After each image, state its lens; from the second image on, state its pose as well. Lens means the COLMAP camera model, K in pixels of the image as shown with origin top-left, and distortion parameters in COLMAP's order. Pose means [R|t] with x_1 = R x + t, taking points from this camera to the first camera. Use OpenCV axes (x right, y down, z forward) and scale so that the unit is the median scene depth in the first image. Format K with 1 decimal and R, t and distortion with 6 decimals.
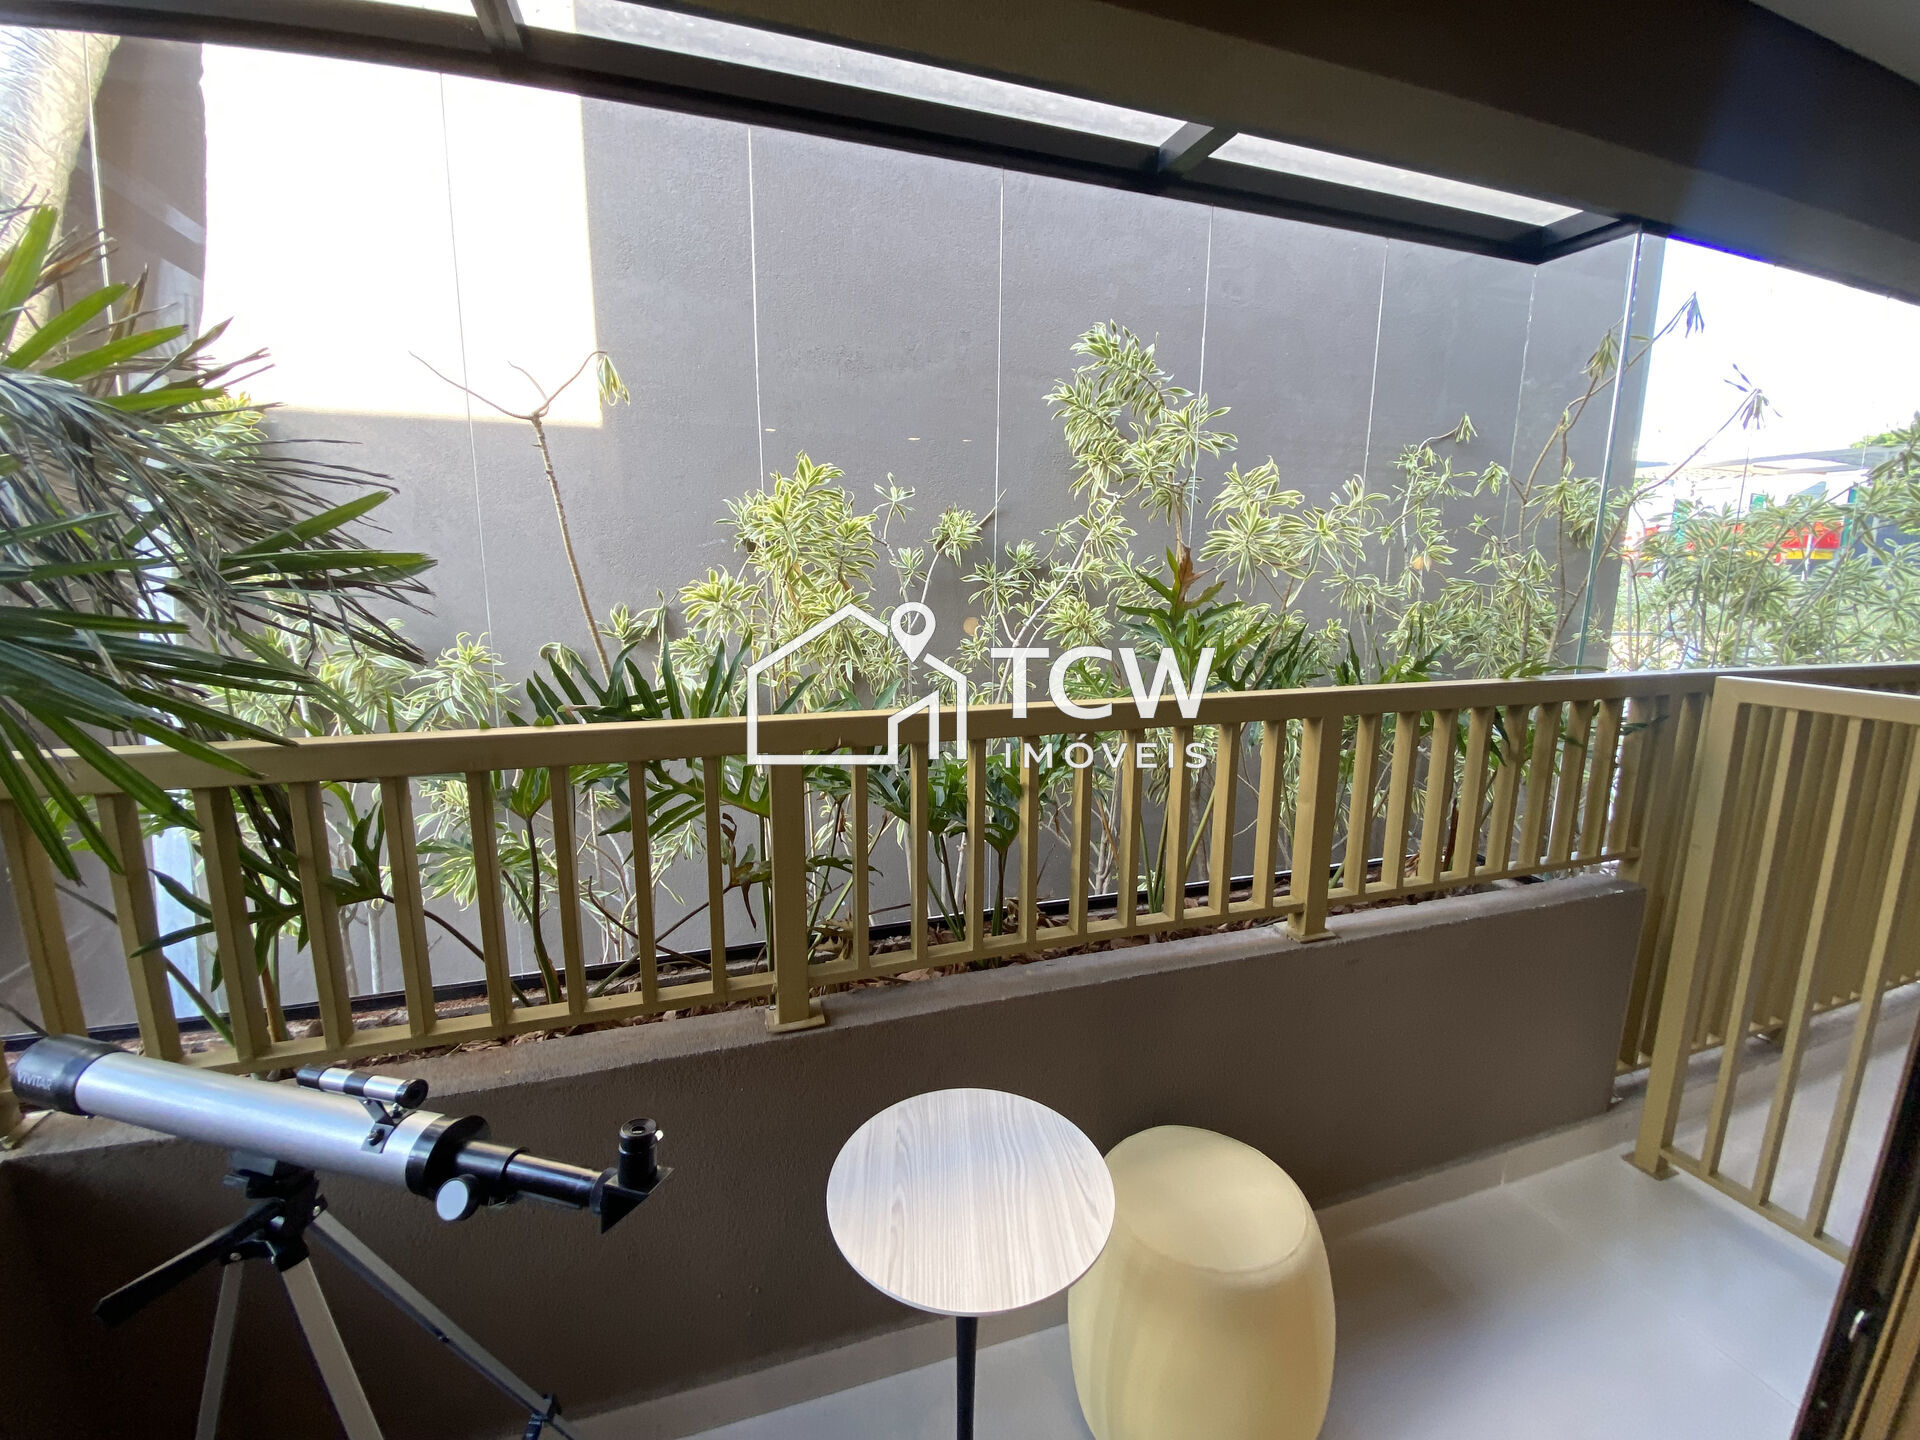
lens RADIAL K [[784.2, 0, 967.4], [0, 784.2, 709.5], [0, 0, 1]] dist [0.015660, -0.018061]
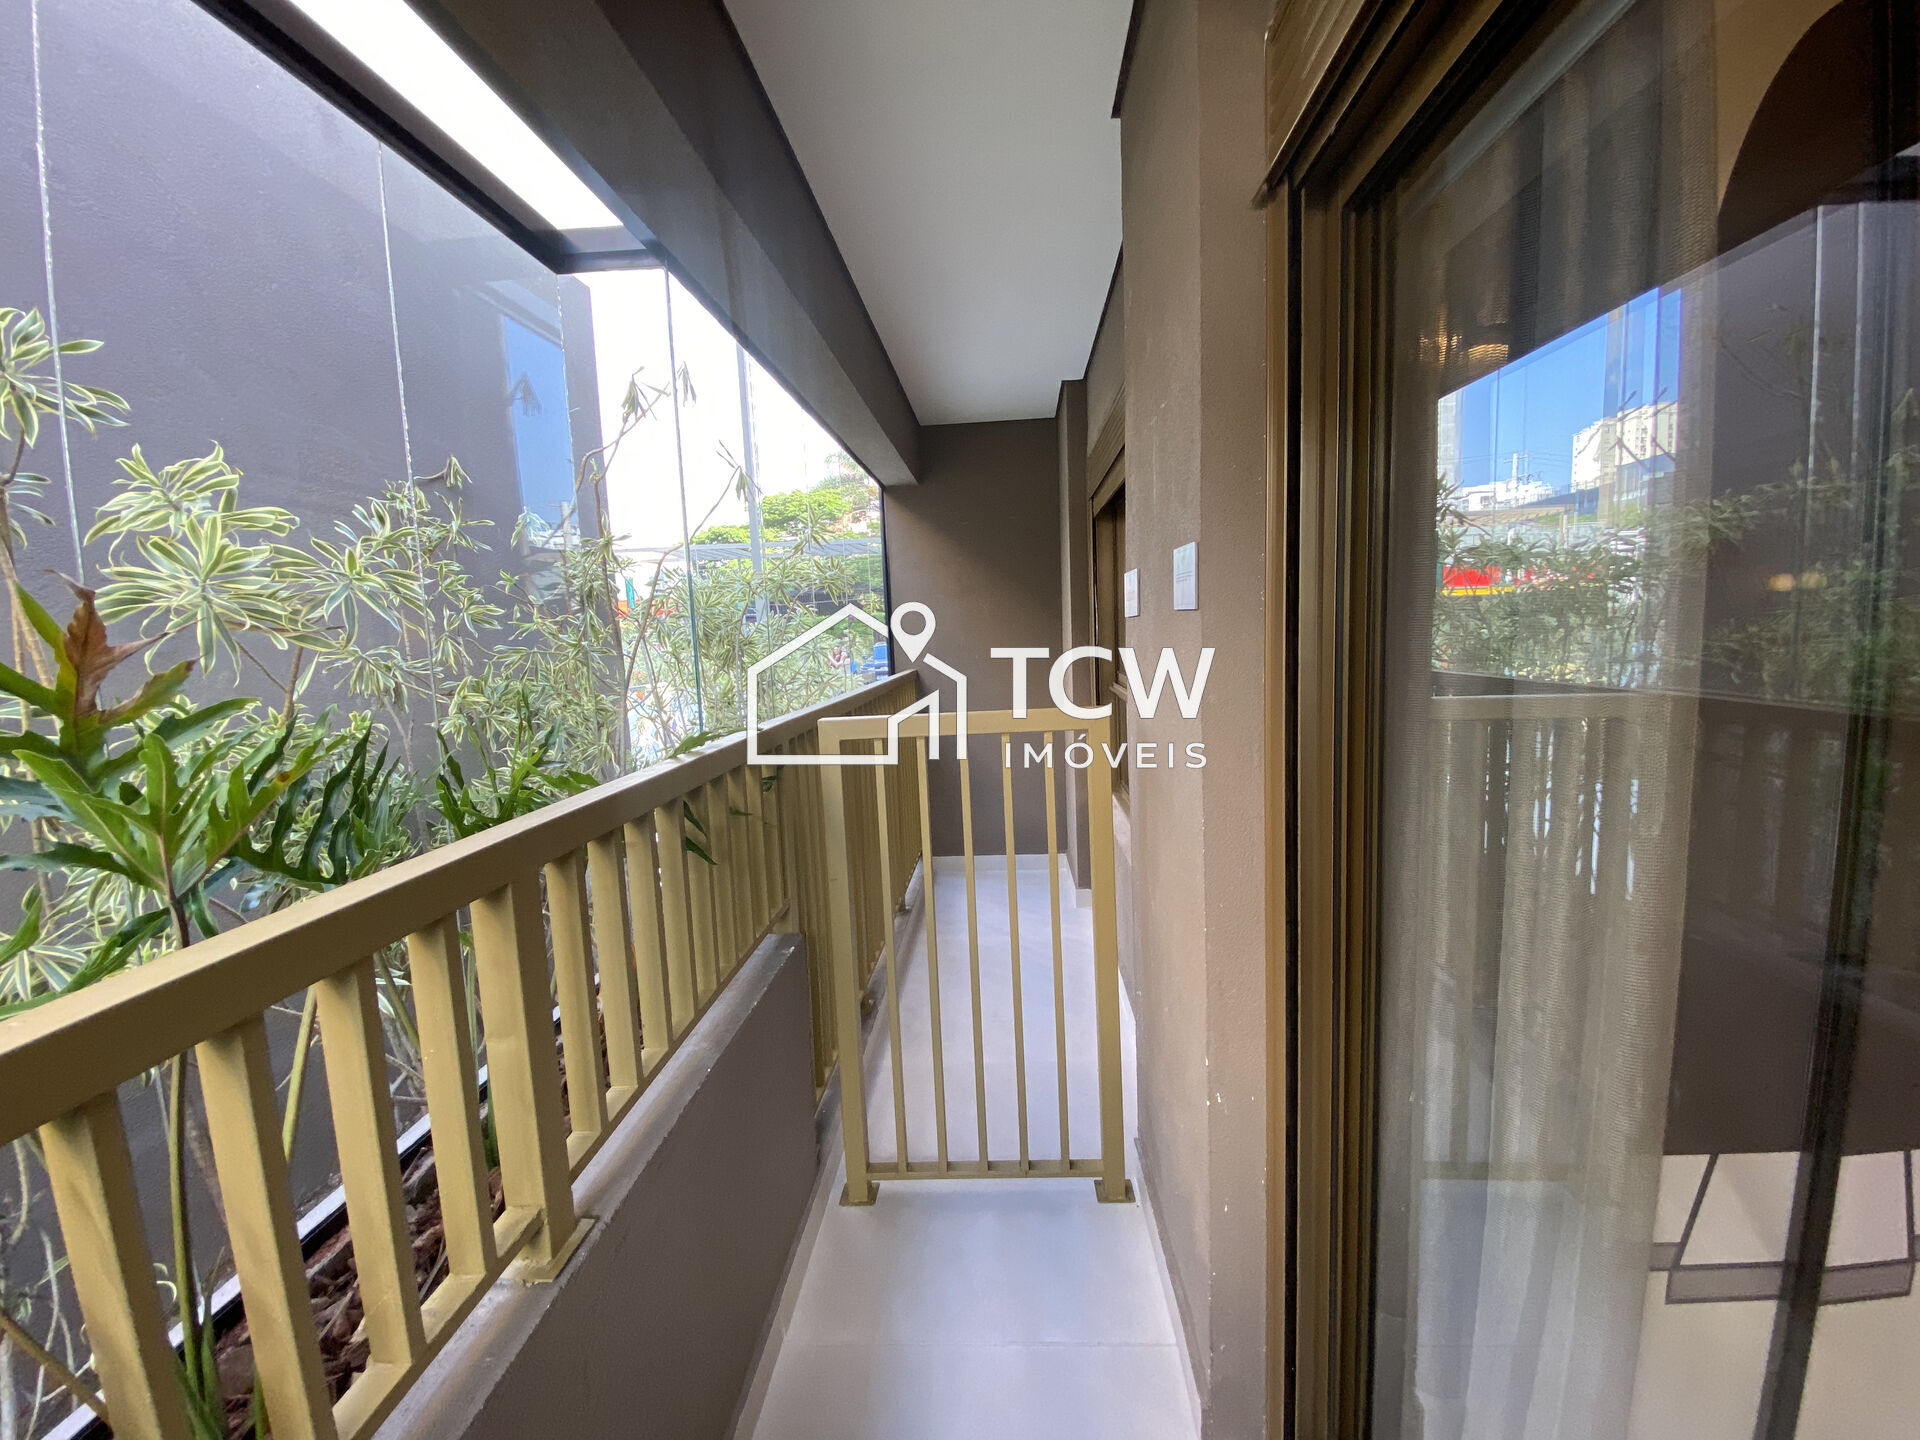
lens RADIAL K [[784.2, 0, 967.4], [0, 784.2, 709.5], [0, 0, 1]] dist [0.015660, -0.018061]
pose [[0.375873, -0.117099, 0.919243, 0.051692], [0.203385, 0.978221, 0.041449, -0.050008], [-0.904076, 0.171381, 0.391504, 0.342196]]
